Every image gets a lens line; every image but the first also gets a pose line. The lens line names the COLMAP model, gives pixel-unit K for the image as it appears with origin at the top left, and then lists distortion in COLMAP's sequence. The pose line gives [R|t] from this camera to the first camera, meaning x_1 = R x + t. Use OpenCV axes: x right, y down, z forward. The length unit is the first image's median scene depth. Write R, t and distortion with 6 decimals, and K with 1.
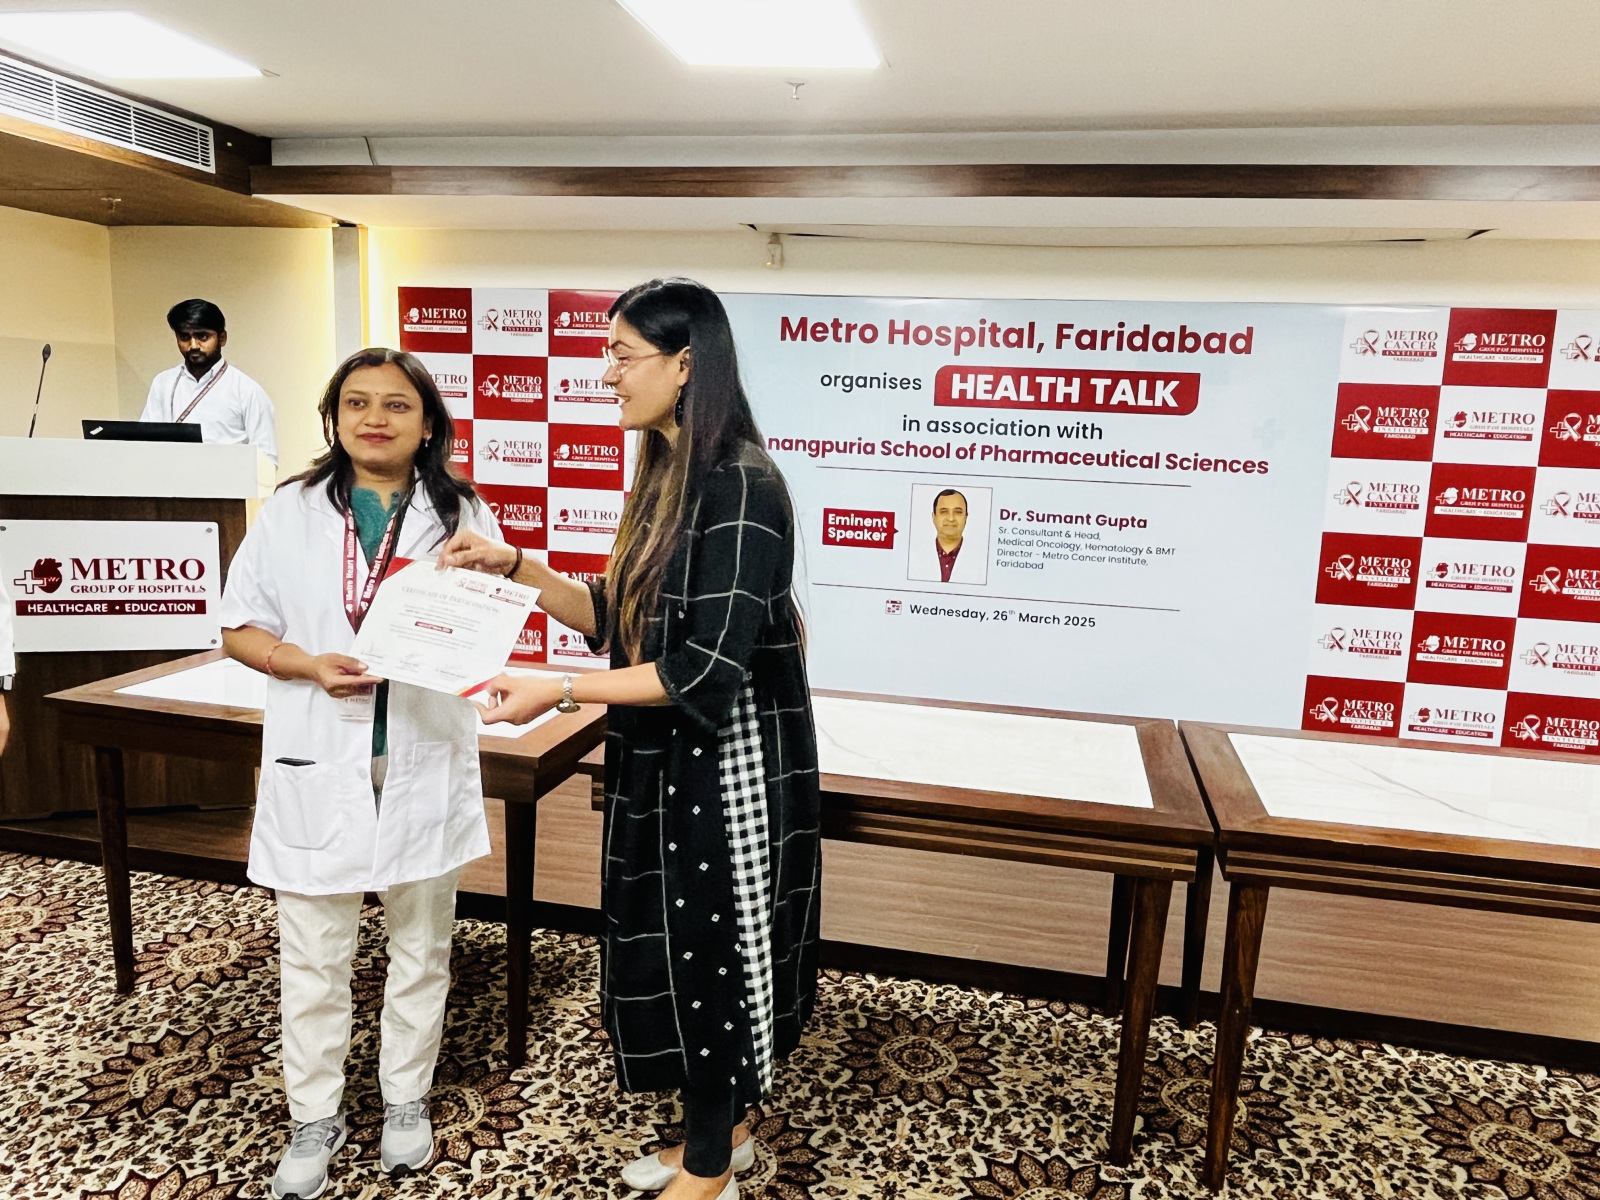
lens RADIAL K [[1152.7, 0, 785.2], [0, 1152.7, 602.4], [0, 0, 1]] dist [-0.000066, -0.004598]
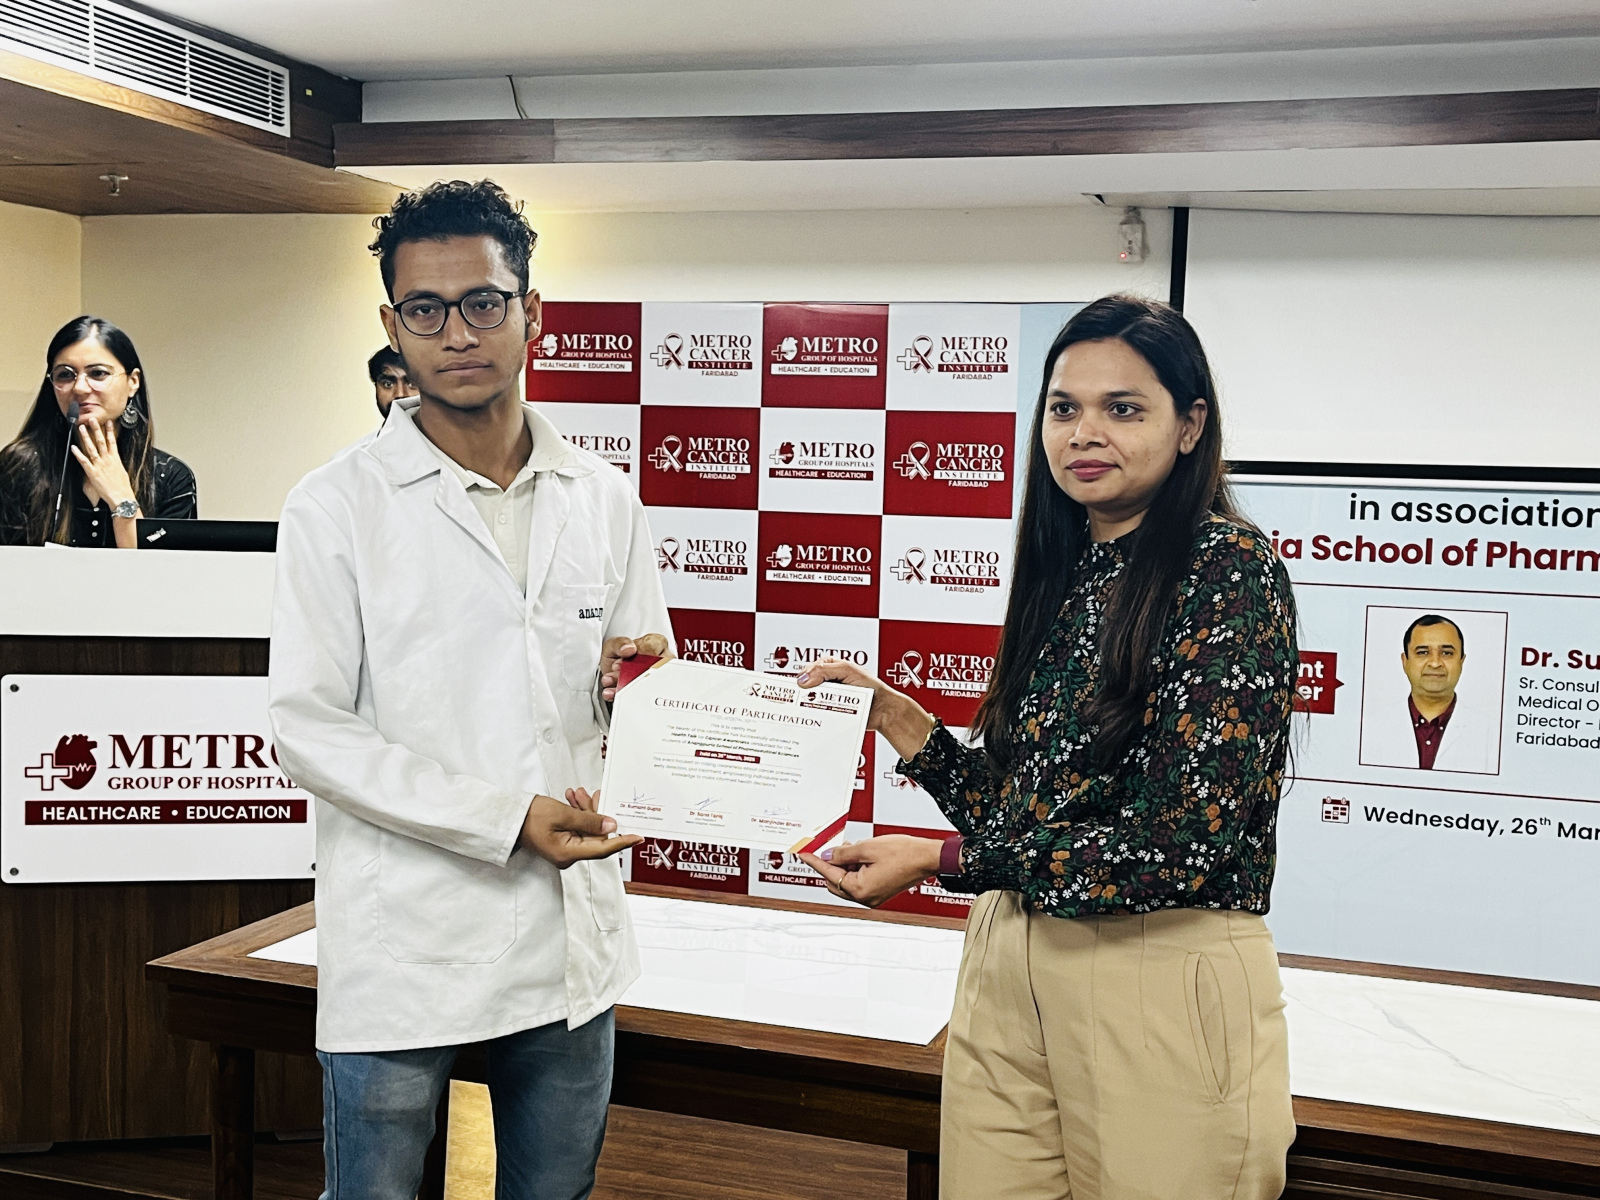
lens RADIAL K [[1849.2, 0, 799.5], [0, 1849.2, 611.9], [0, 0, 1]] dist [0.115939, -0.287050]
pose [[0.996070, -0.003159, -0.088515, -0.111057], [-0.004938, 0.995828, -0.091116, -0.010135], [0.088434, 0.091195, 0.991899, 0.003005]]
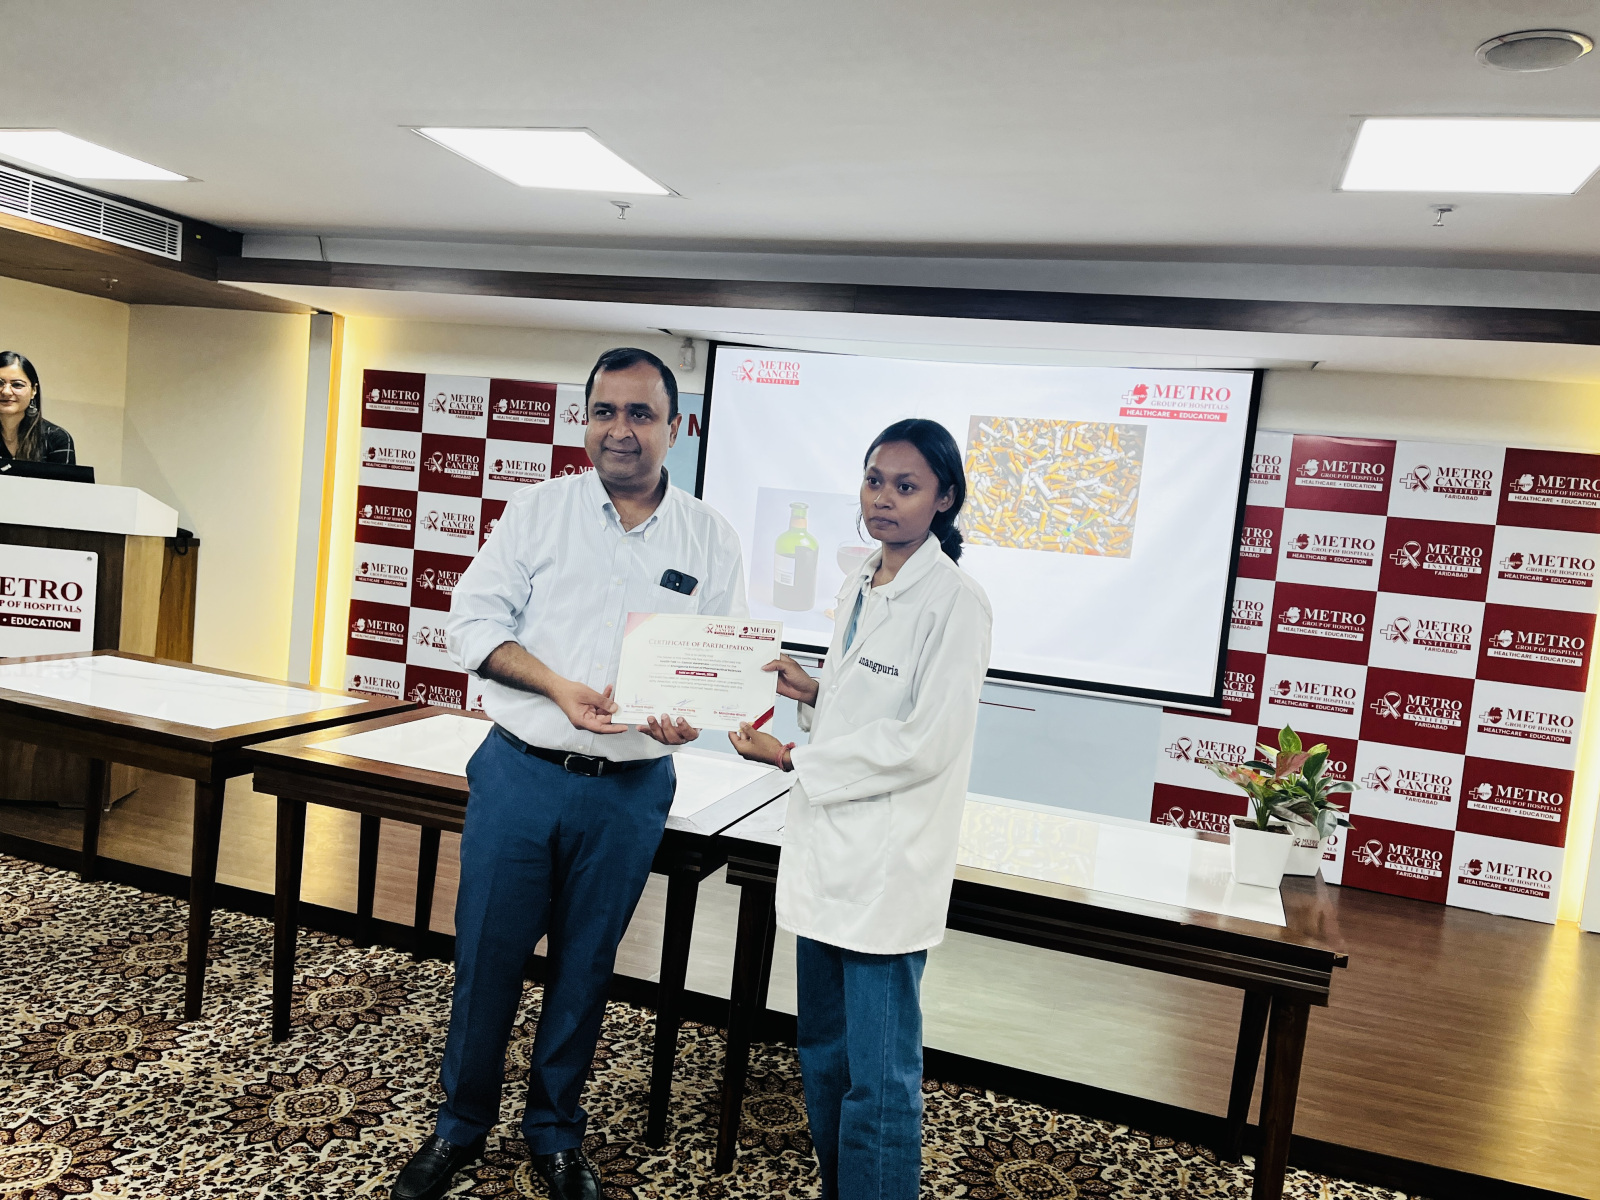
lens RADIAL K [[1190.0, 0, 806.0], [0, 1190.0, 602.5], [0, 0, 1]] dist [0.072374, -0.101264]
pose [[0.993136, 0.066723, -0.096072, 0.252180], [-0.075989, 0.992451, -0.096260, 0.032147], [0.088924, 0.102899, 0.990709, -0.096356]]
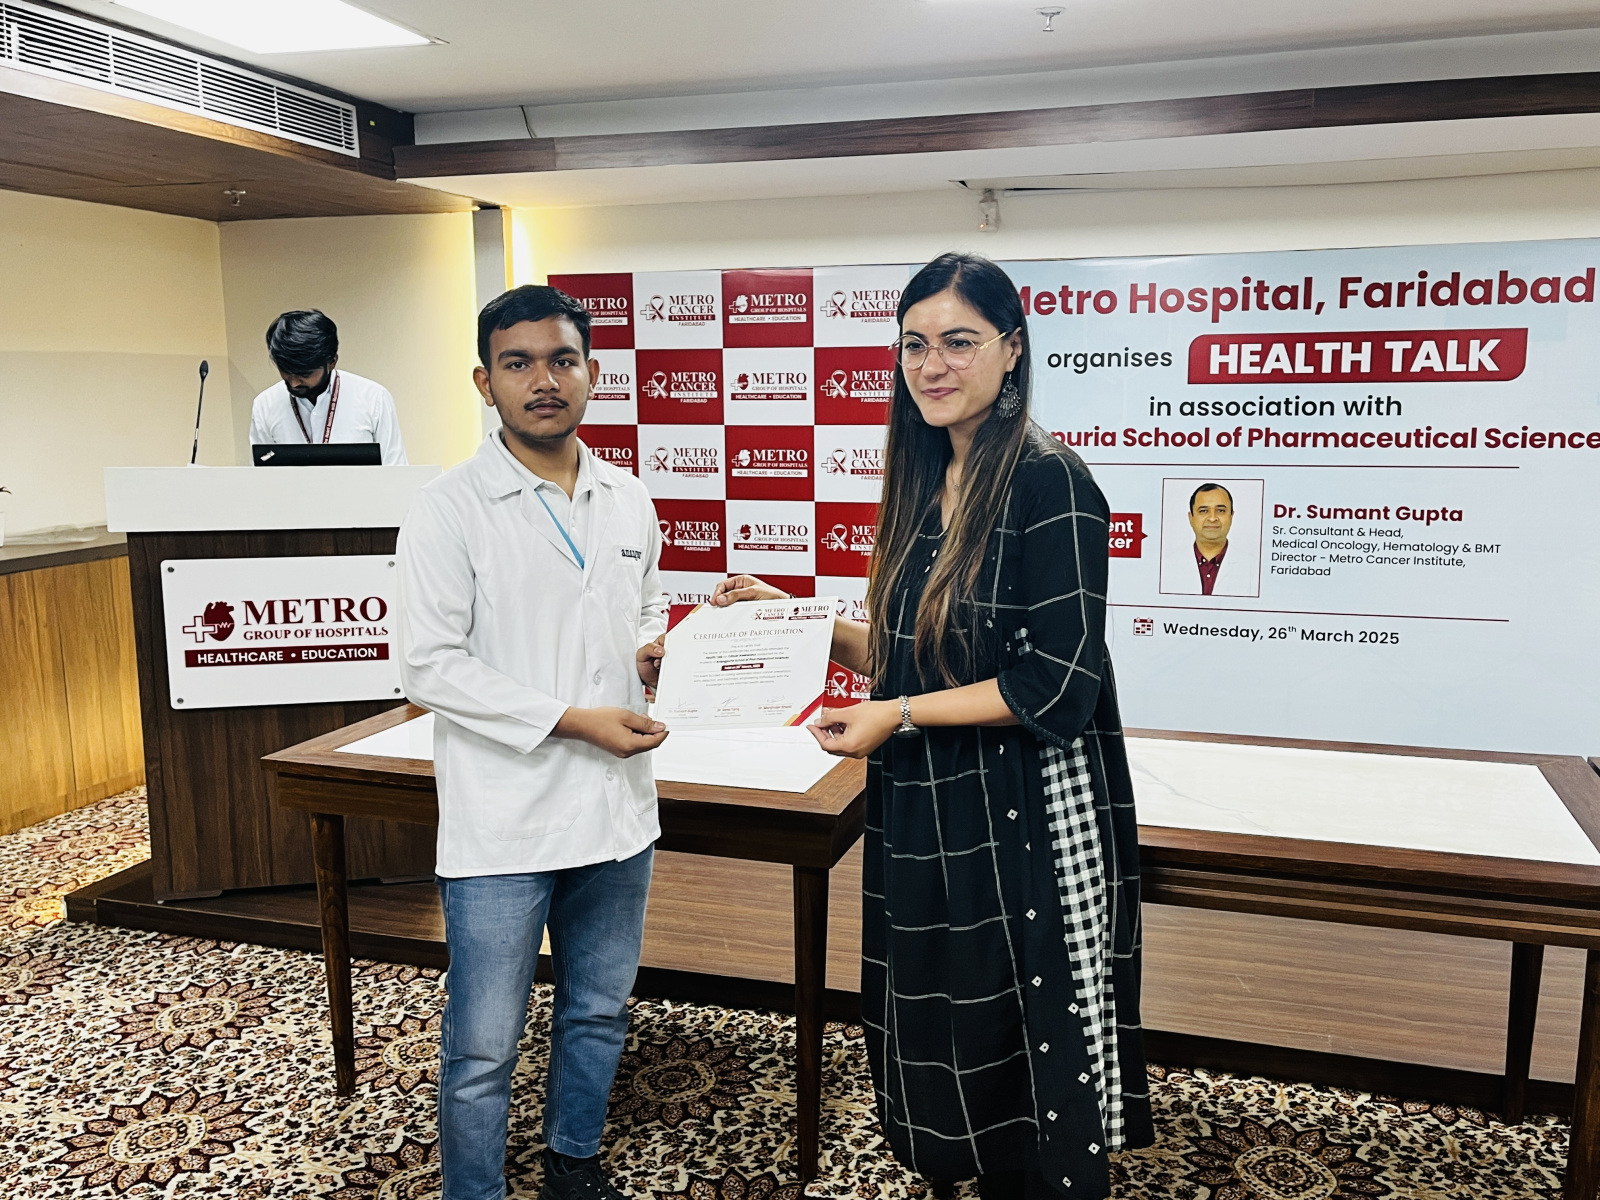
lens RADIAL K [[1368.0, 0, 806.3], [0, 1368.0, 599.9], [0, 0, 1]] dist [0.052080, -0.050862]
pose [[0.995853, -0.031897, -0.085206, -0.072864], [0.030361, 0.999353, -0.019260, -0.004171], [0.085766, 0.016593, 0.996177, -0.014144]]
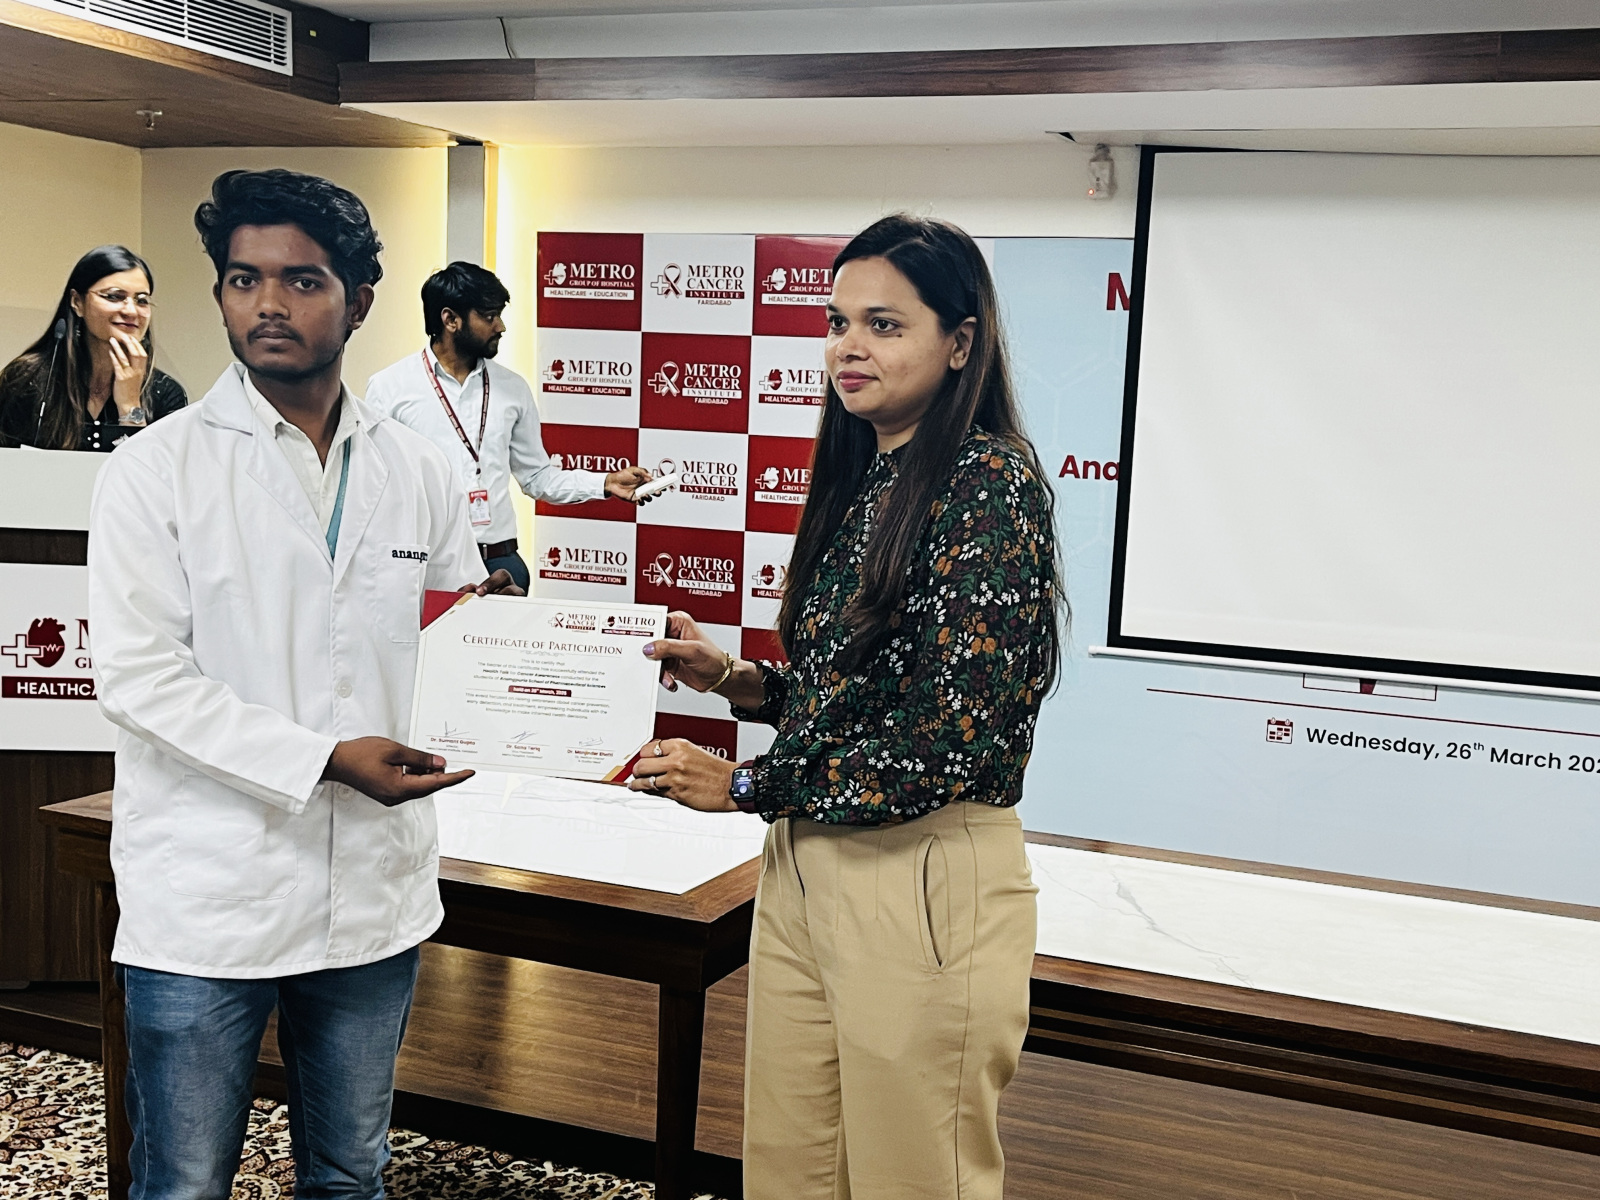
lens RADIAL K [[1851.8, 0, 816.3], [0, 1851.8, 613.2], [0, 0, 1]] dist [0.068362, -0.098579]
pose [[0.986023, 0.023666, -0.164923, 0.012755], [-0.033148, 0.997937, -0.054980, 0.004559], [0.163281, 0.059678, 0.984773, -0.042204]]
